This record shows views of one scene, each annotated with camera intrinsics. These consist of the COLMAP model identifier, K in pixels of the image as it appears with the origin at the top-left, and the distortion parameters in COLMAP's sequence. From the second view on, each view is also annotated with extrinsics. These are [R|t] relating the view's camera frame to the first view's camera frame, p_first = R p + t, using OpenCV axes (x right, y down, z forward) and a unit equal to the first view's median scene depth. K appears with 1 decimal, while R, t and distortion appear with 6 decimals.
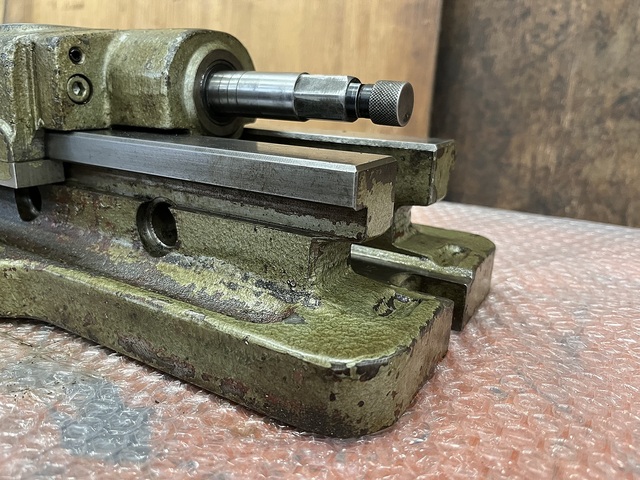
lens RADIAL K [[518.8, 0, 320.0], [0, 518.8, 240.0], [0, 0, 1]] dist [0.007974, -0.089481]
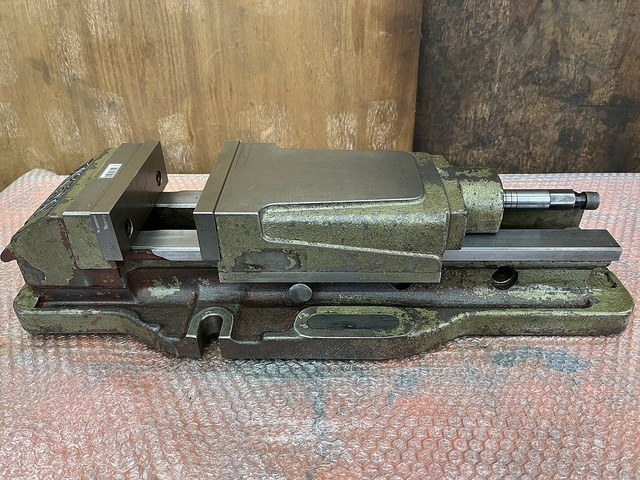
lens RADIAL K [[502.8, 0, 320.0], [0, 502.8, 240.0], [0, 0, 1]] dist [-0.009164, -0.009181]
pose [[0.859653, -0.320091, 0.398170, -0.744301], [0.179664, 0.919014, 0.350904, -0.440024], [-0.478245, -0.230119, 0.847542, -0.148865]]
